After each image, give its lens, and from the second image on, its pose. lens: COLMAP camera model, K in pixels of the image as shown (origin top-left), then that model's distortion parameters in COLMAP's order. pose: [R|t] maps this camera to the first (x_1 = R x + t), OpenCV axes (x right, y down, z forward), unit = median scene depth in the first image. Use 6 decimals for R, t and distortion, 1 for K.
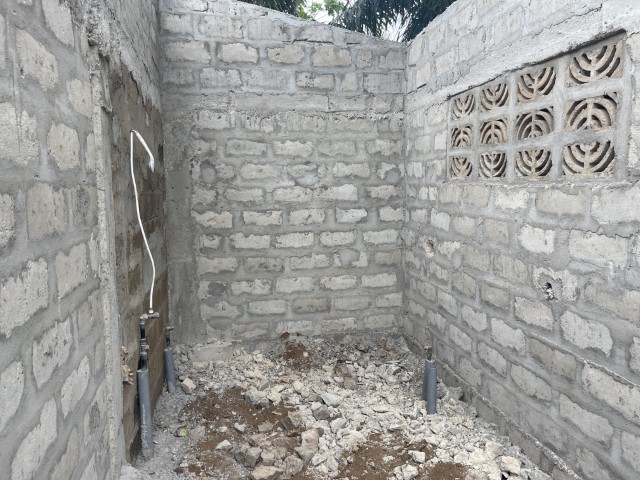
lens RADIAL K [[490.2, 0, 328.1], [0, 490.2, 236.5], [0, 0, 1]] dist [0.086926, -0.119540]
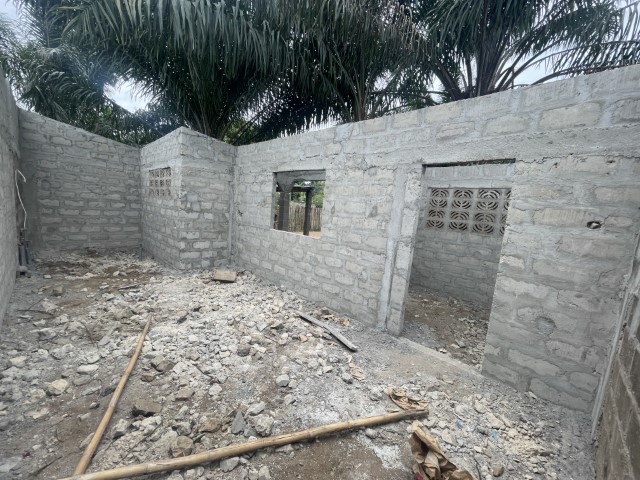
lens RADIAL K [[260.0, 0, 322.9], [0, 260.0, 241.7], [0, 0, 1]] dist [0.002548, 0.000086]
pose [[0.821536, -0.004982, 0.570135, 0.168031], [-0.018825, 0.999180, 0.035857, 0.094656], [-0.569846, -0.040191, 0.820768, -0.953156]]
